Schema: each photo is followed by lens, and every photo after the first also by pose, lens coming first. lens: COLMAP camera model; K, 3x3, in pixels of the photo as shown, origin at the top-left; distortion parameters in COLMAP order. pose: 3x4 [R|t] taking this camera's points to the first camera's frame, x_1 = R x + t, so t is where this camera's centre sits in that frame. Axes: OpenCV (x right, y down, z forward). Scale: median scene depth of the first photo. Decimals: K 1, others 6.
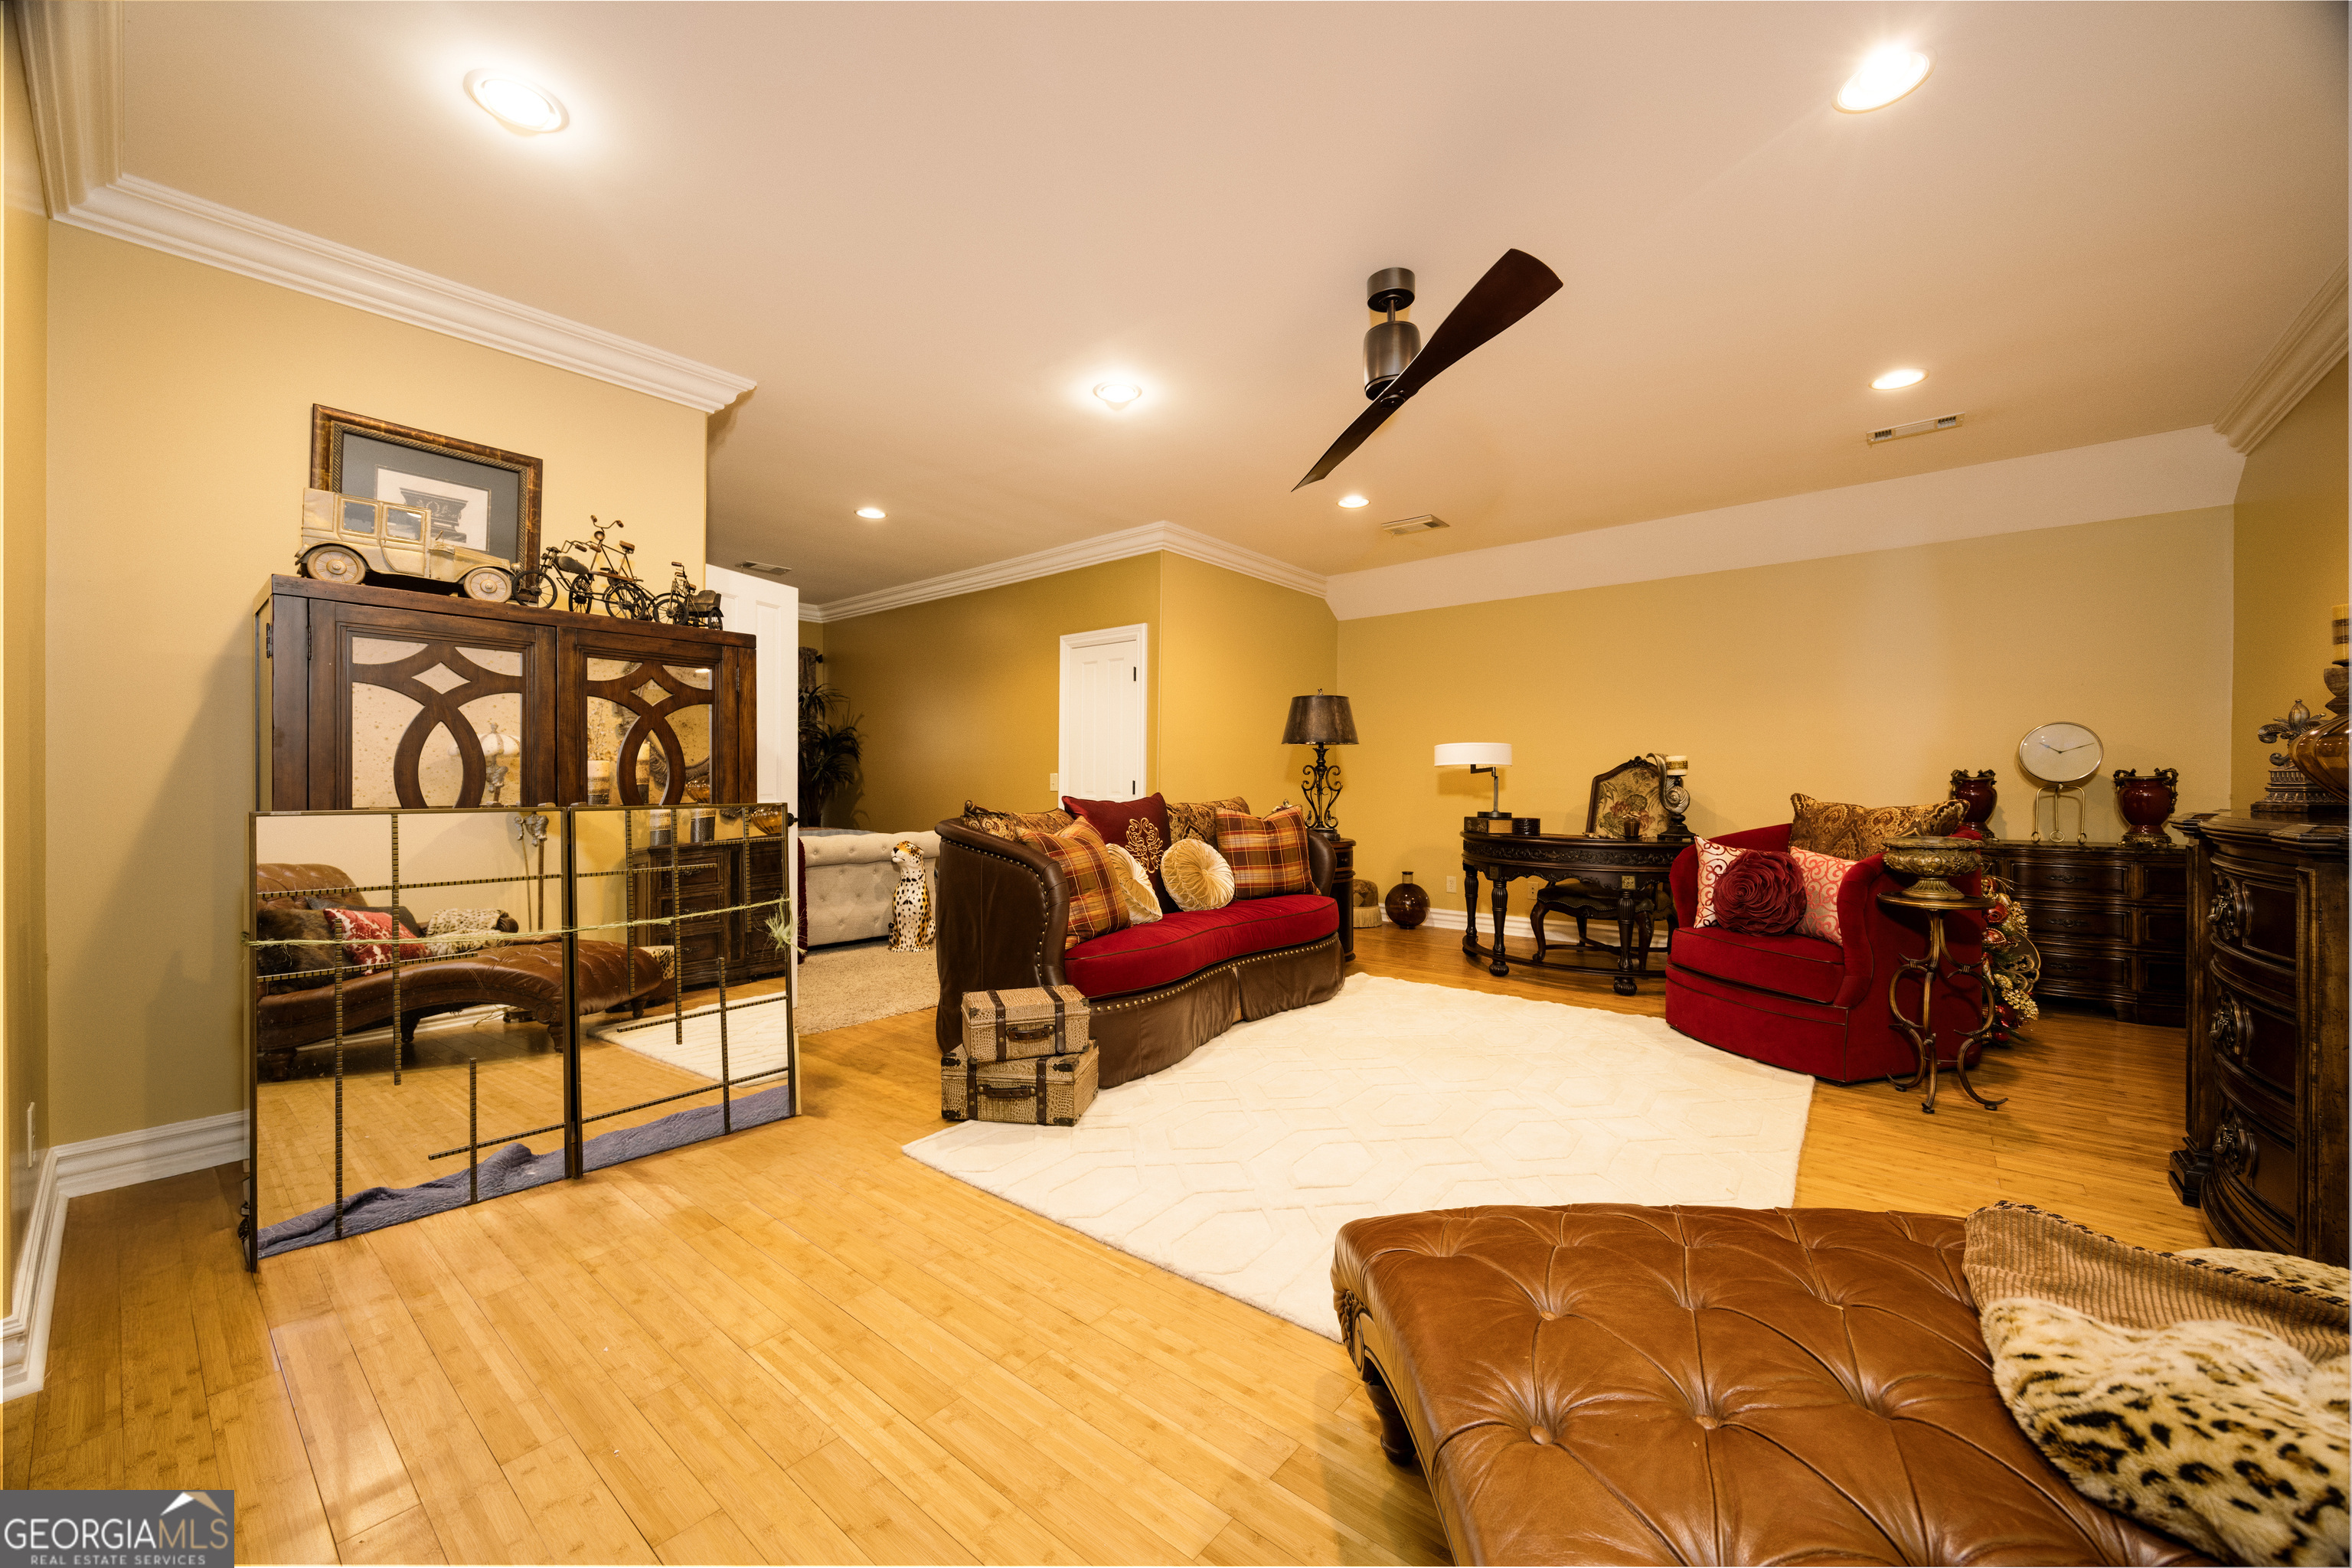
lens RADIAL K [[912.1, 0, 1176.0], [0, 912.1, 784.0], [0, 0, 1]] dist [-0.000164, -0.000043]
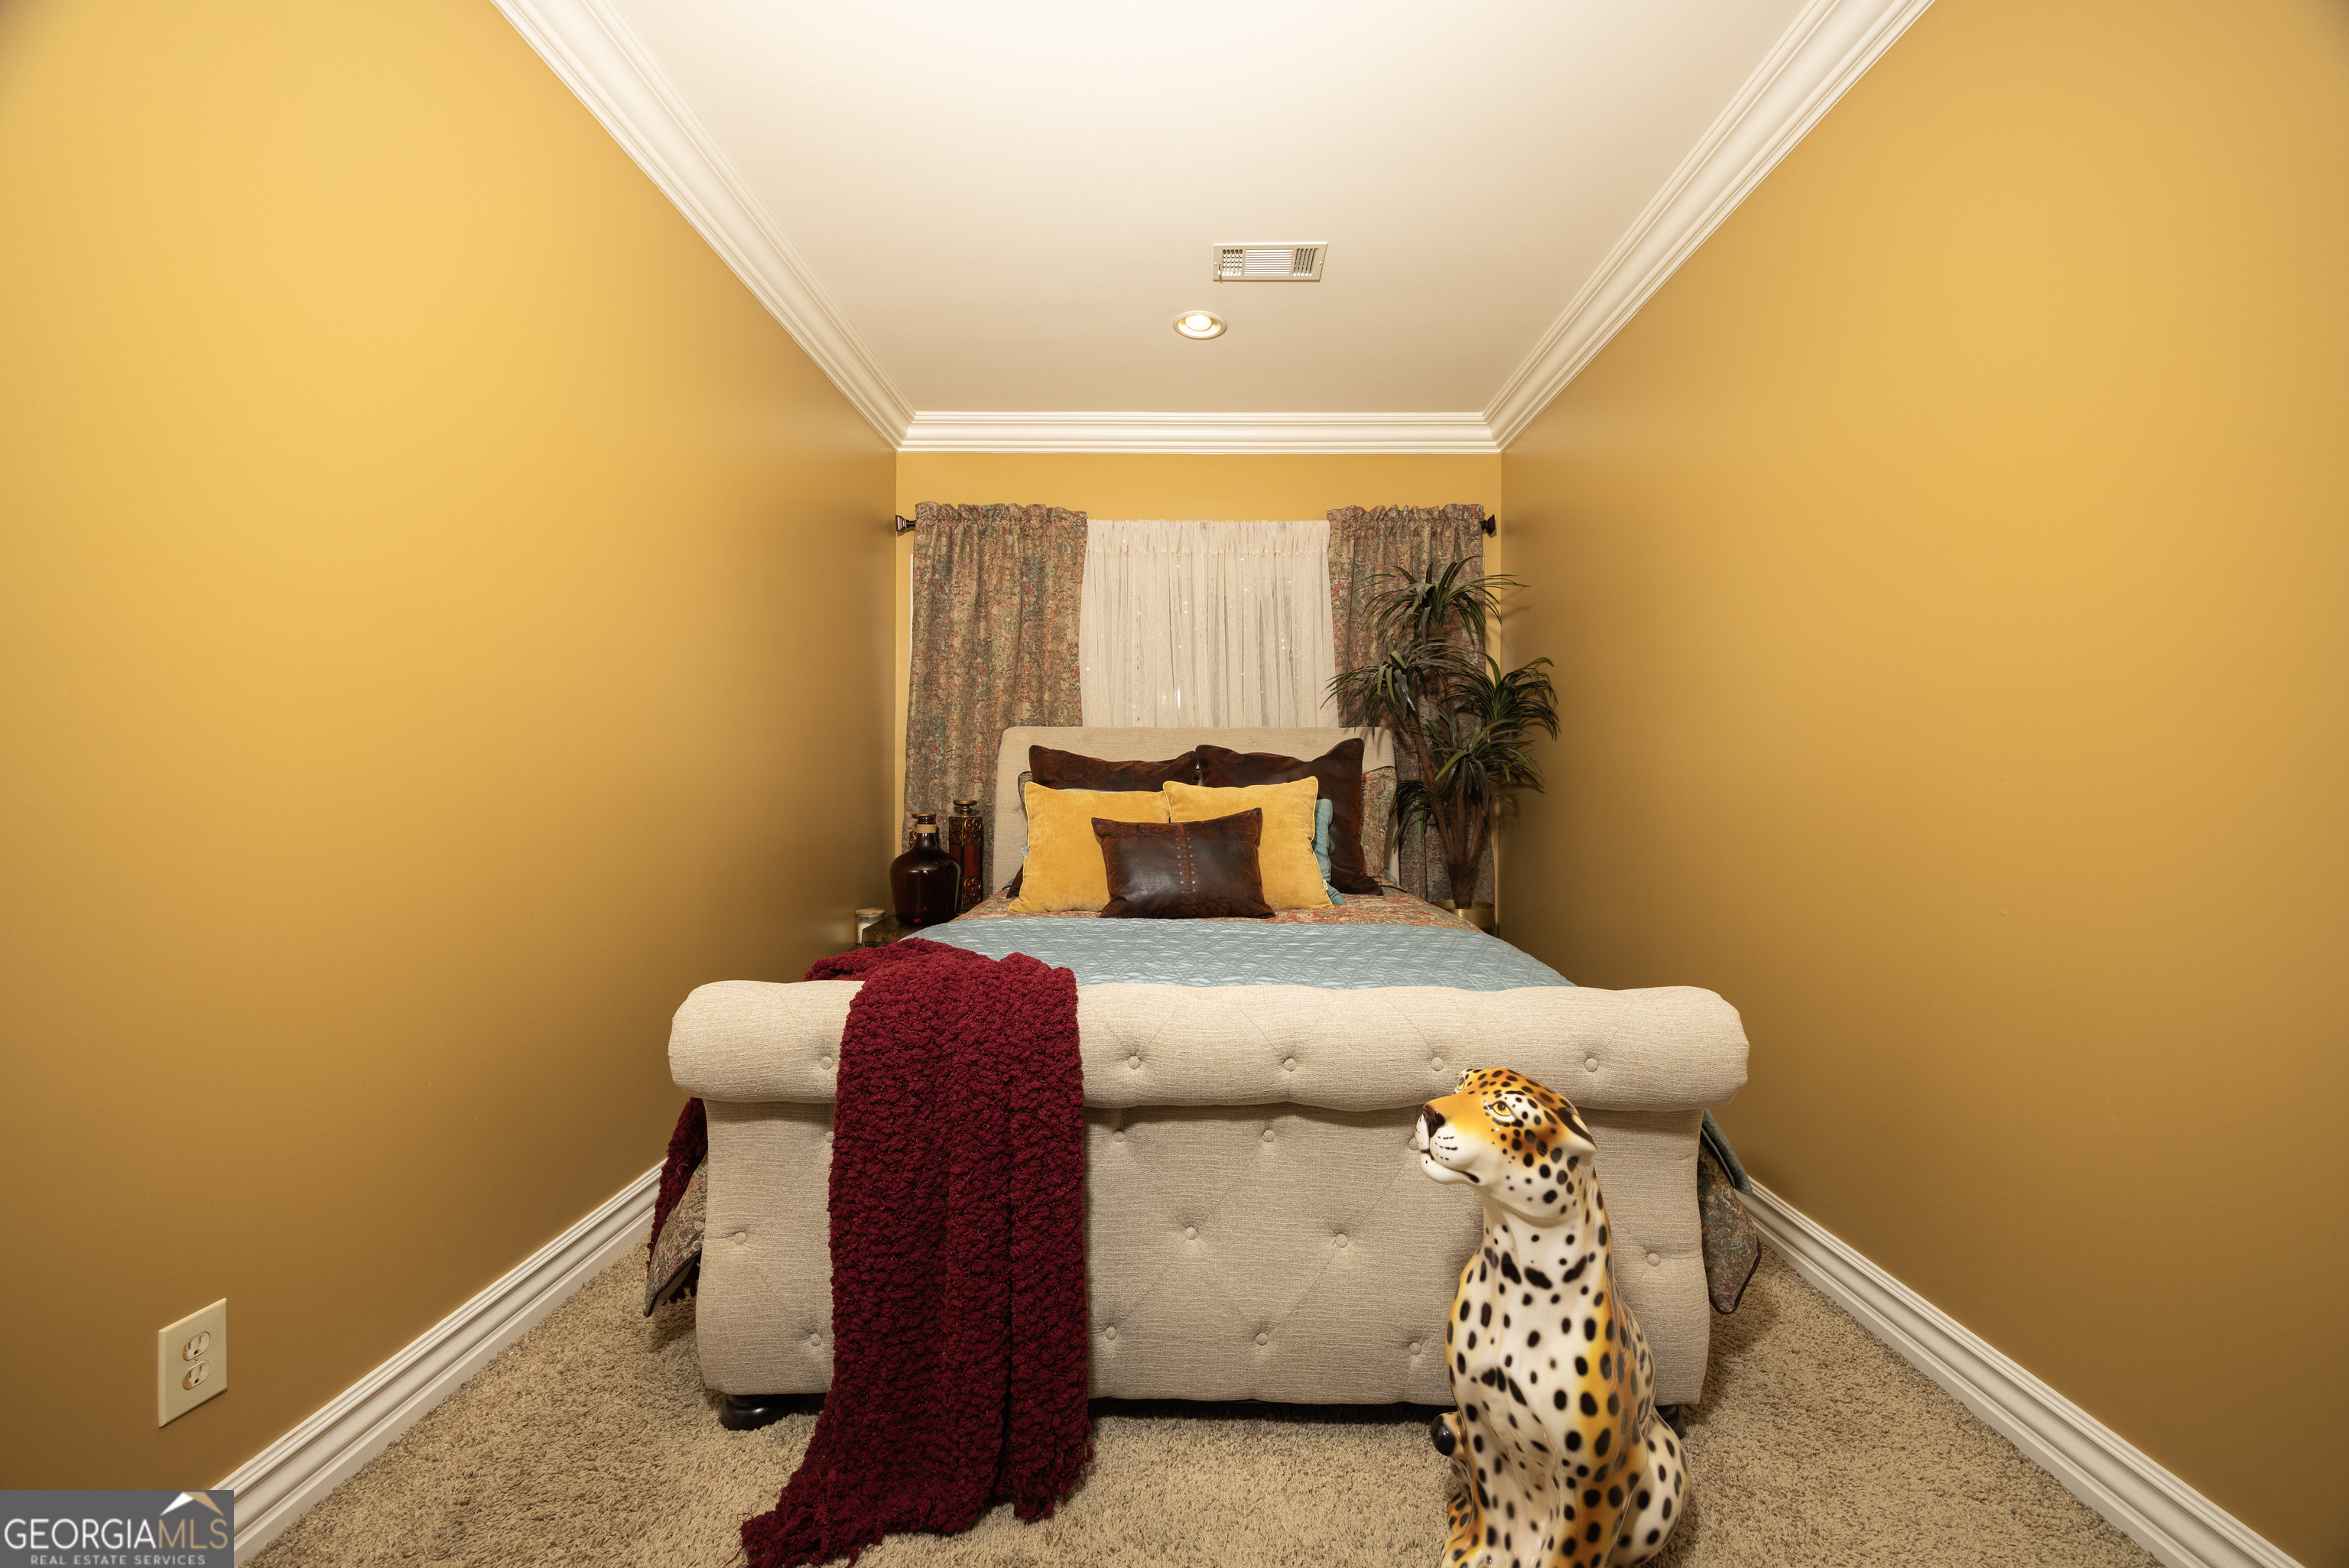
lens RADIAL K [[910.8, 0, 1174.5], [0, 910.8, 784.0], [0, 0, 1]] dist [-0.000164, -0.000043]
pose [[0.634145, -0.003645, -0.773205, -0.329804], [-0.003827, 0.999962, -0.007853, 0.000308], [0.773204, 0.007939, 0.634107, 1.455466]]
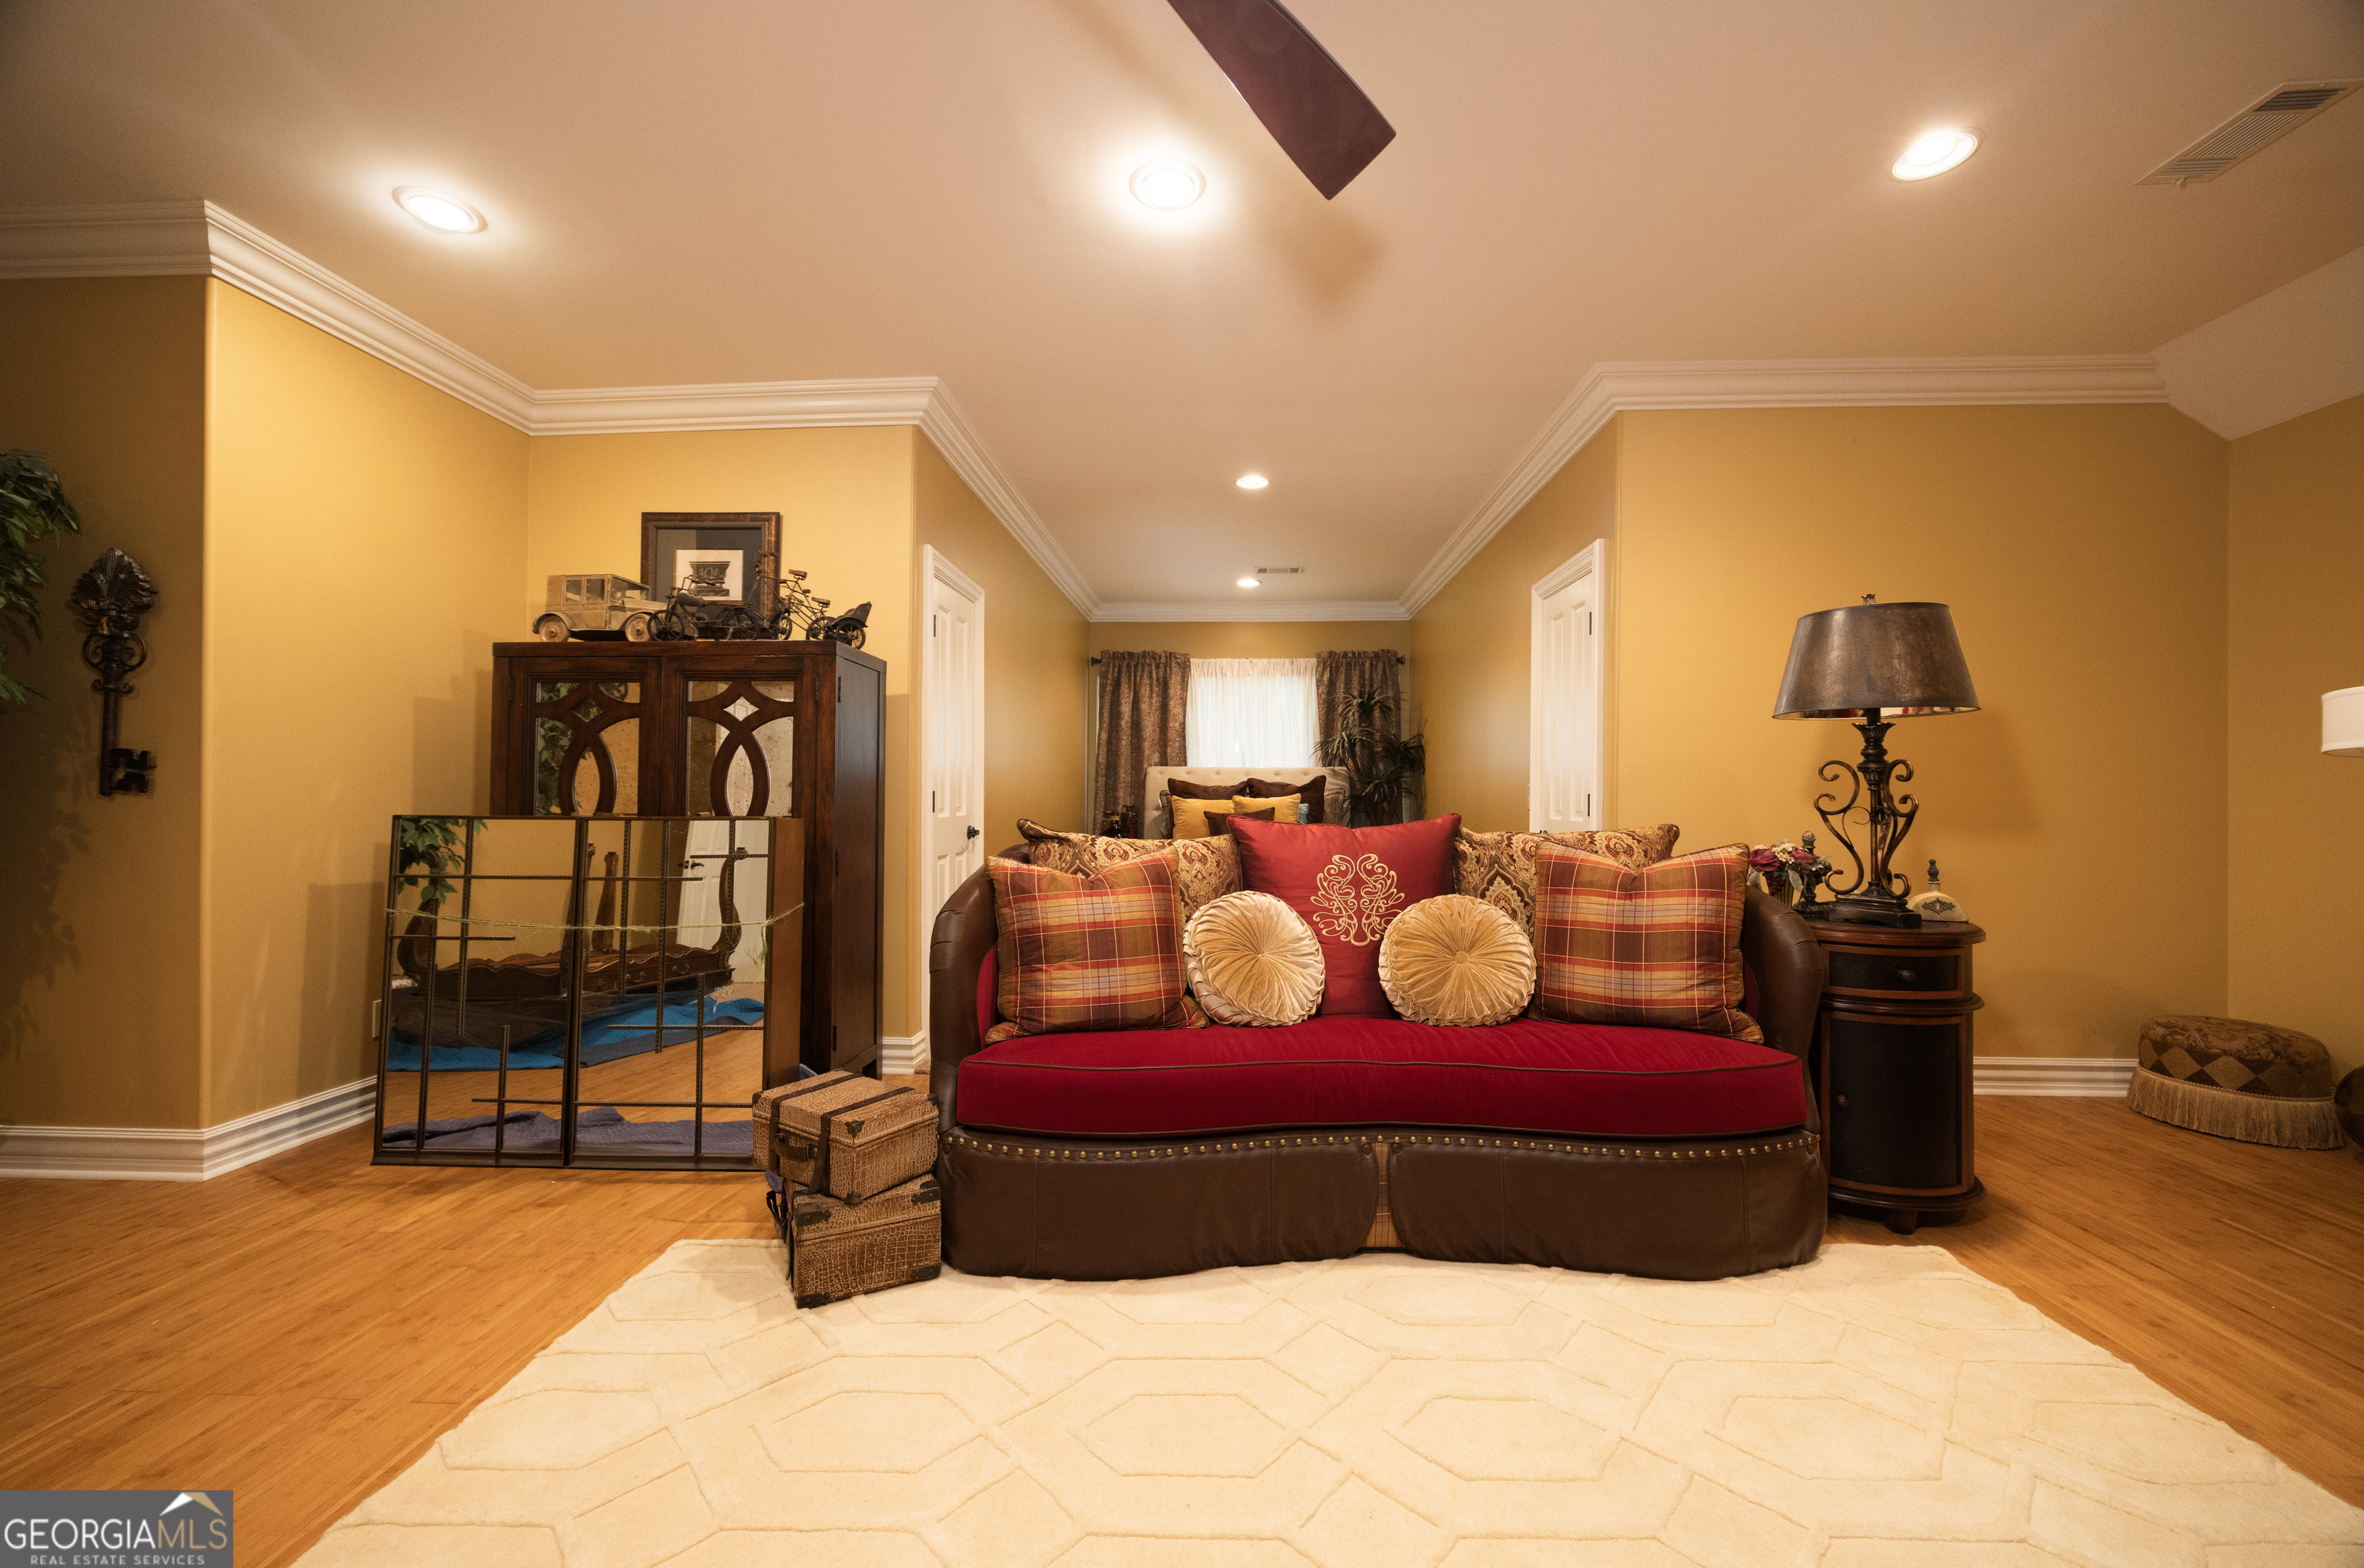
lens RADIAL K [[927.8, 0, 1182.0], [0, 927.8, 784.0], [0, 0, 1]] dist [0.001613, 0.000048]
pose [[0.597693, -0.011913, -0.801636, 0.529588], [-0.003607, 0.999840, -0.017548, 0.001827], [0.801717, 0.013380, 0.597554, 0.715601]]
